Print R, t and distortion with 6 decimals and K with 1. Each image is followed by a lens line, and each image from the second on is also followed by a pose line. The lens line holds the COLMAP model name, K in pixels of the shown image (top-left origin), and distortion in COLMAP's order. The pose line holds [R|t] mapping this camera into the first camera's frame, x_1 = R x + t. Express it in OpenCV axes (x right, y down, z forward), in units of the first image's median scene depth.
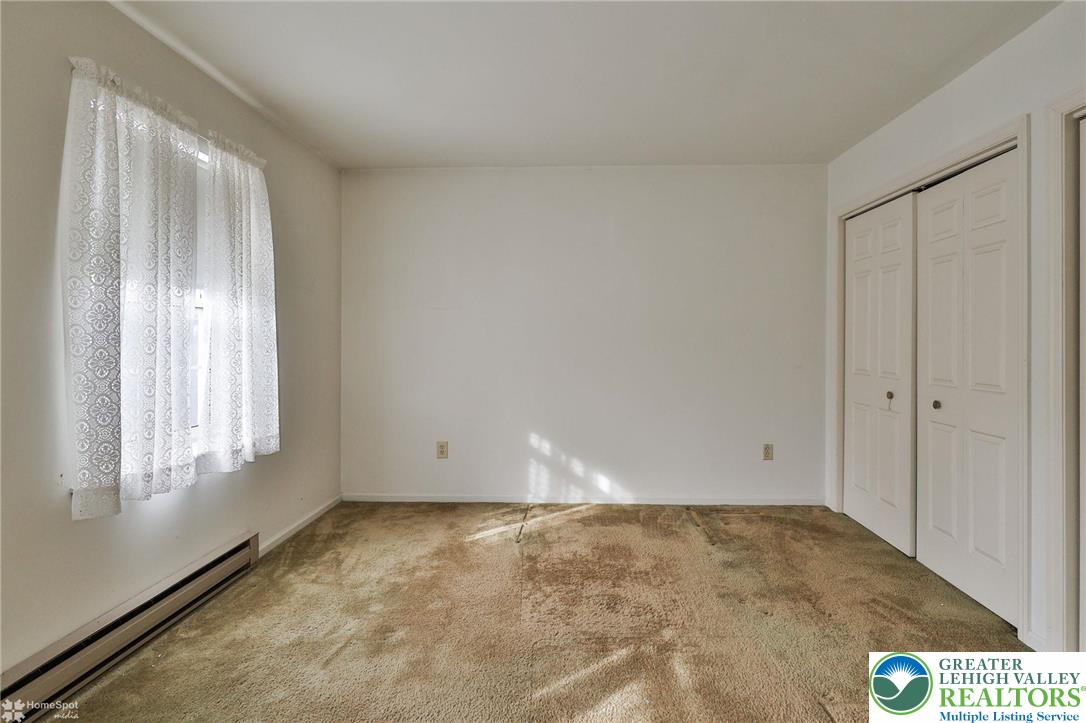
lens RADIAL K [[550.9, 0, 543.0], [0, 550.9, 337.3], [0, 0, 1]] dist [0.003523, 0.001113]
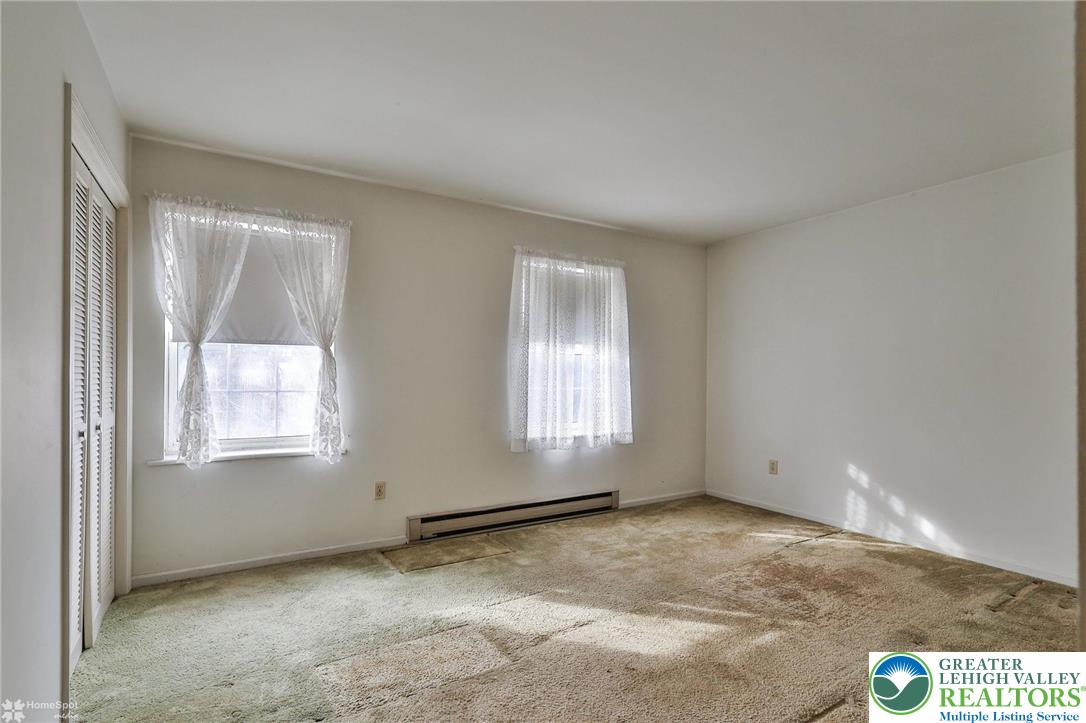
lens RADIAL K [[553.9, 0, 538.0], [0, 553.9, 369.3], [0, 0, 1]] dist [-0.001080, 0.000230]
pose [[0.533849, -0.001977, -0.845577, 0.752080], [-0.003267, 0.999985, -0.004400, 0.002585], [0.845573, 0.005111, 0.533835, -0.082480]]
